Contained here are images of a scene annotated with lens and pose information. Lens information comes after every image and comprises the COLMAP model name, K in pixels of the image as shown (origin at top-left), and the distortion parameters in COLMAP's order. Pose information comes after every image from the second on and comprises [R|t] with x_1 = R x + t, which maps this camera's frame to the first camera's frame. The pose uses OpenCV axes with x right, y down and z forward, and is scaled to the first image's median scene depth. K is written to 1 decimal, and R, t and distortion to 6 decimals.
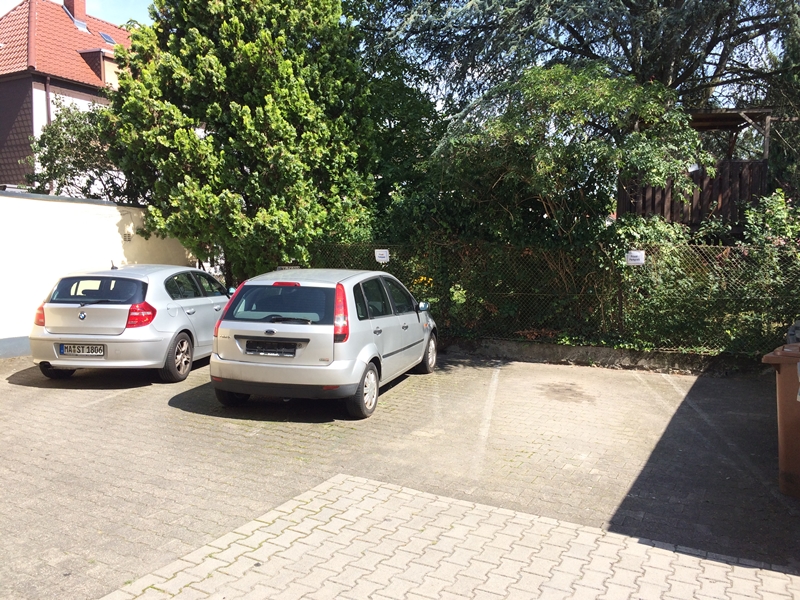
lens RADIAL K [[689.2, 0, 400.4], [0, 689.2, 295.2], [0, 0, 1]] dist [0.092843, -0.125319]
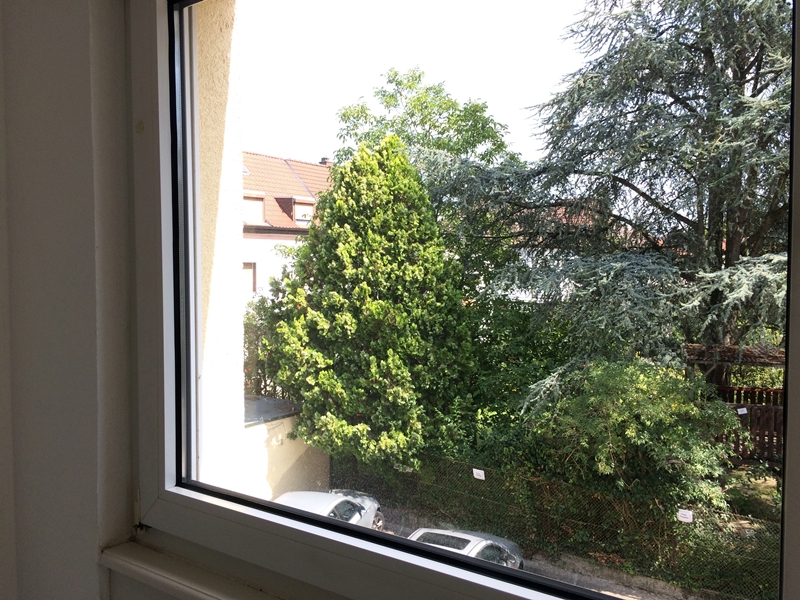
lens RADIAL K [[689.2, 0, 400.4], [0, 689.2, 295.2], [0, 0, 1]] dist [0.092843, -0.125319]
pose [[0.990658, -0.003512, -0.136326, 0.005128], [0.001165, 0.999850, -0.017288, -0.358189], [0.136366, 0.016968, 0.990513, -0.265684]]
